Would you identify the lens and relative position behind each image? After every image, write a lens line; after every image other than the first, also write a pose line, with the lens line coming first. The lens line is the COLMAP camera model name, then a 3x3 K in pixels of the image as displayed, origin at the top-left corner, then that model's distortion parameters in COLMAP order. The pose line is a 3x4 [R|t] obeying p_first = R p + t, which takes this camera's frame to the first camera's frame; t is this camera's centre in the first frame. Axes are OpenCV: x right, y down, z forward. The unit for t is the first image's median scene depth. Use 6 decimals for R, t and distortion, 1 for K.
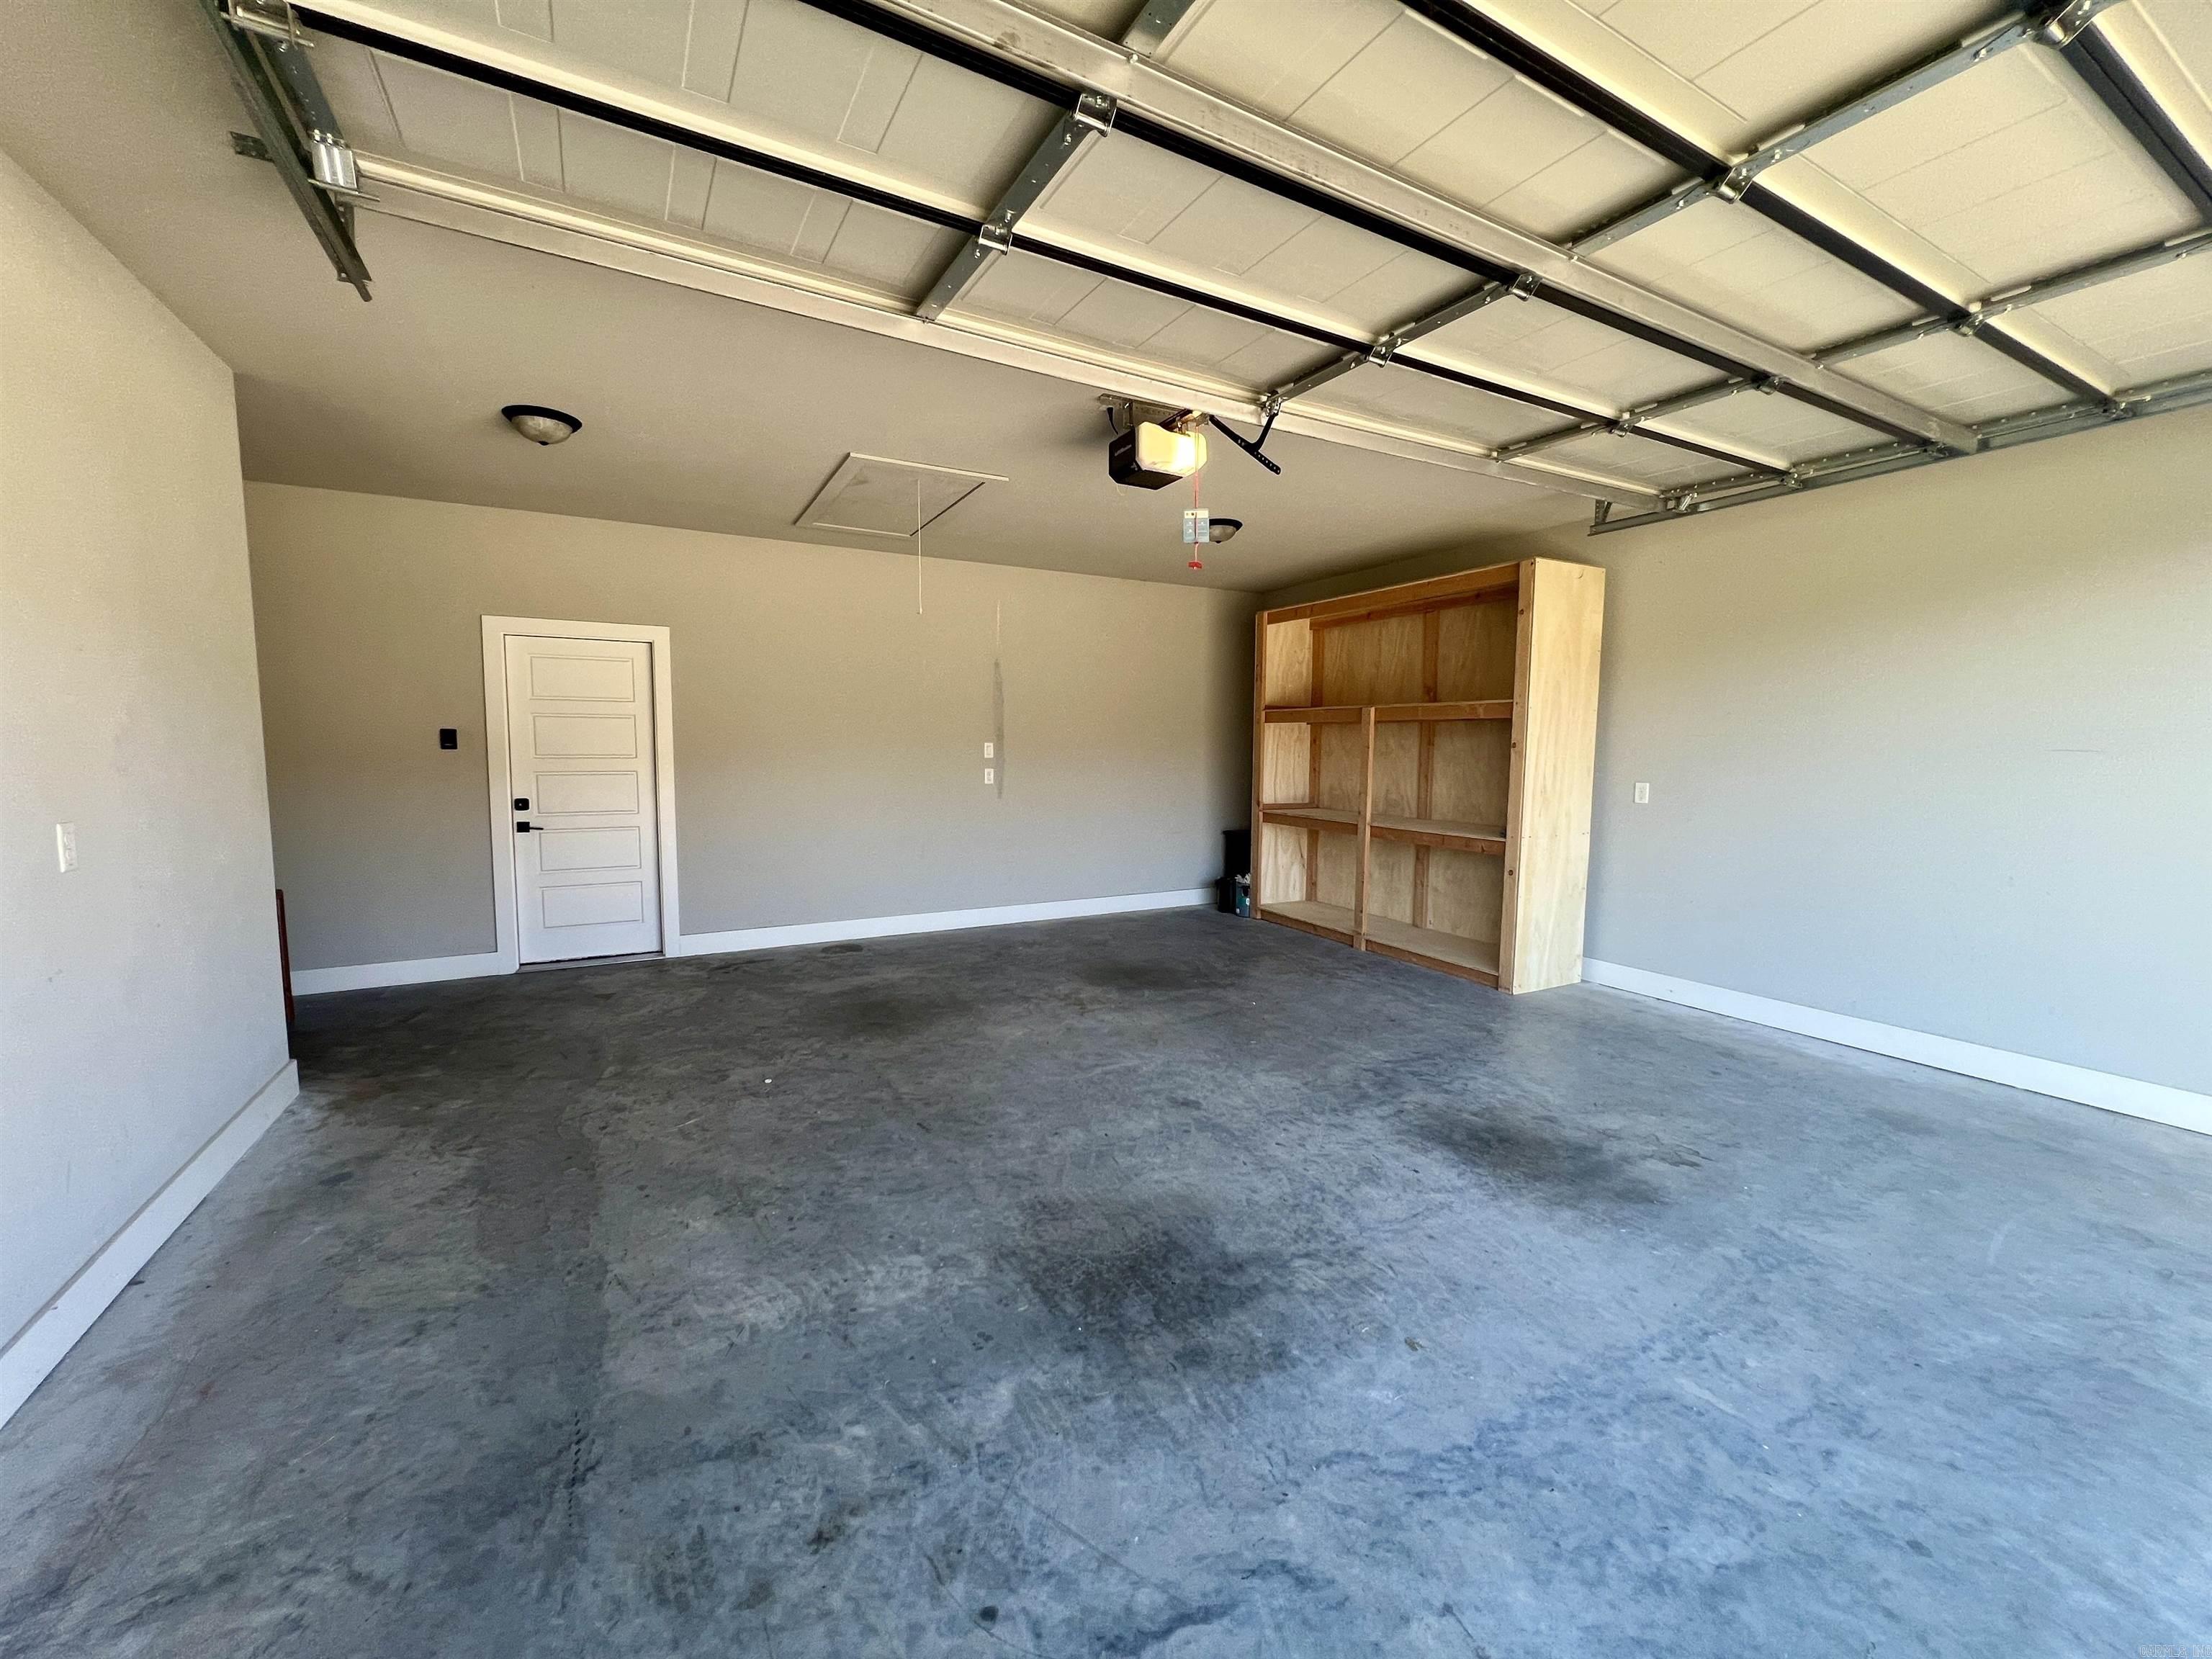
lens RADIAL K [[891.9, 0, 1103.0], [0, 891.9, 823.8], [0, 0, 1]] dist [0.000091, 0.000372]
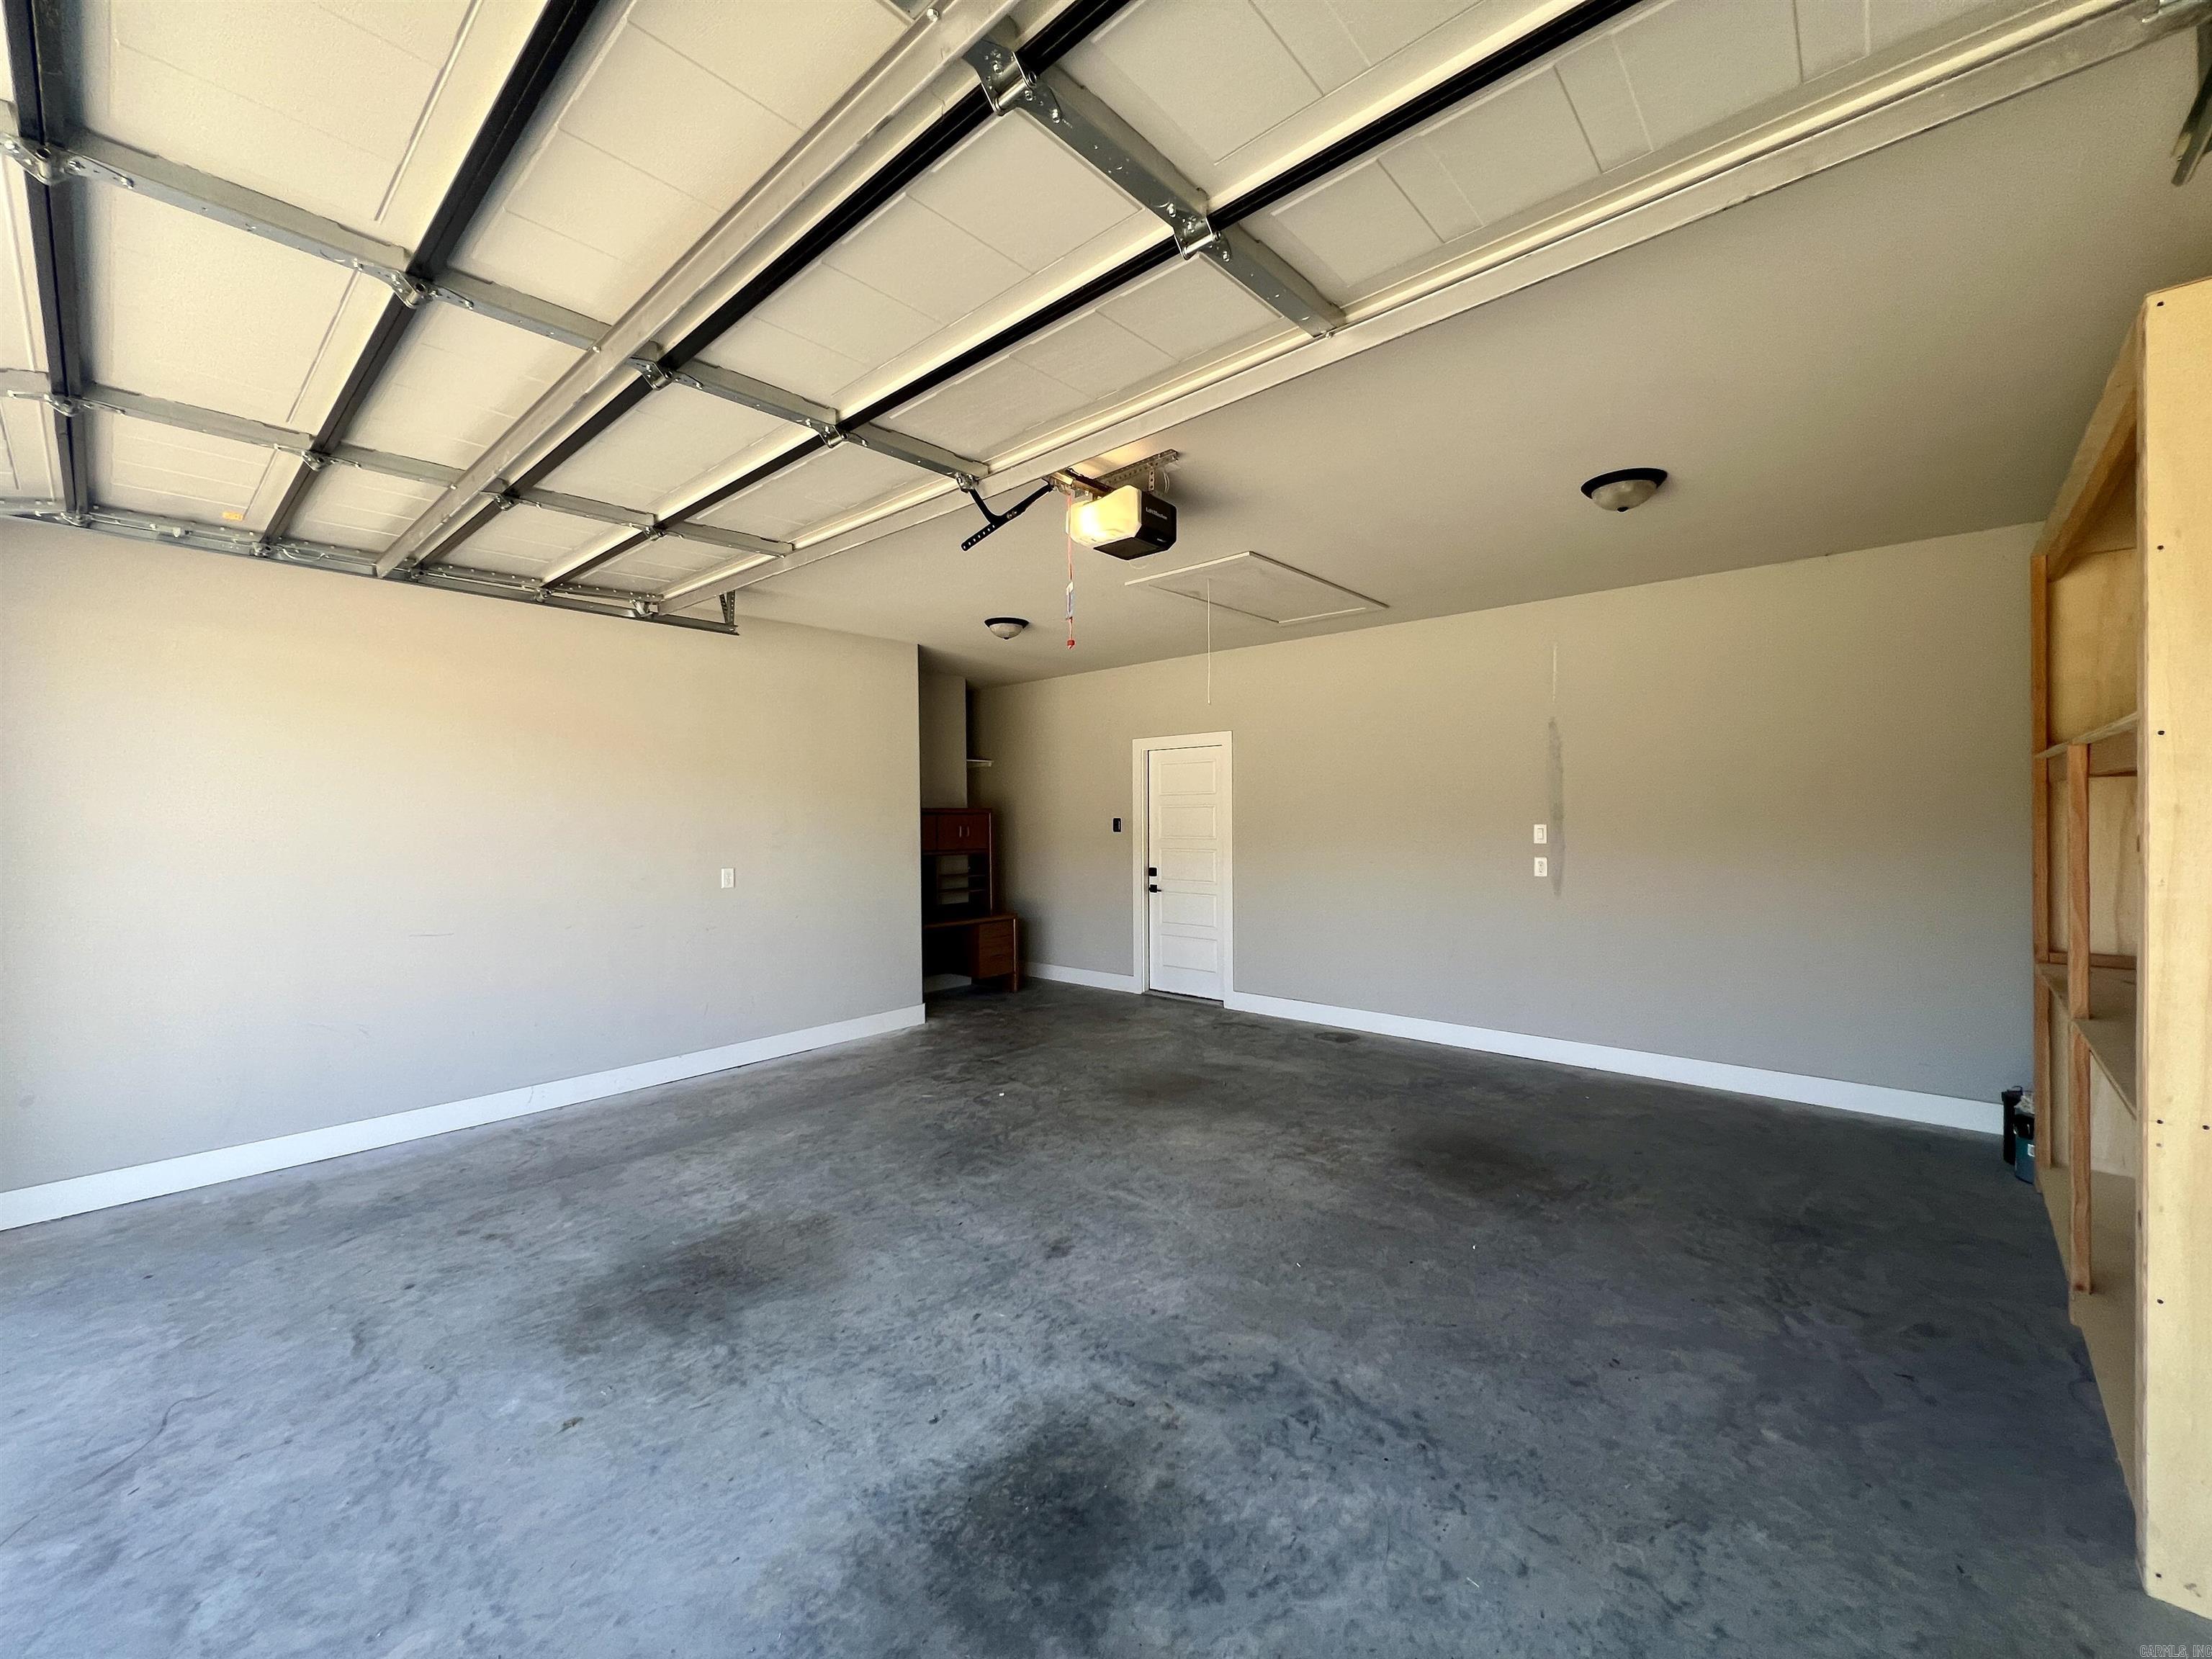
lens RADIAL K [[891.9, 0, 1100.4], [0, 891.9, 825.6], [0, 0, 1]] dist [0.000091, 0.000372]
pose [[0.318007, 0.000533, -0.948088, 0.972750], [-0.071046, 0.997202, -0.023270, -0.086474], [0.945423, 0.074758, 0.317155, 0.758990]]
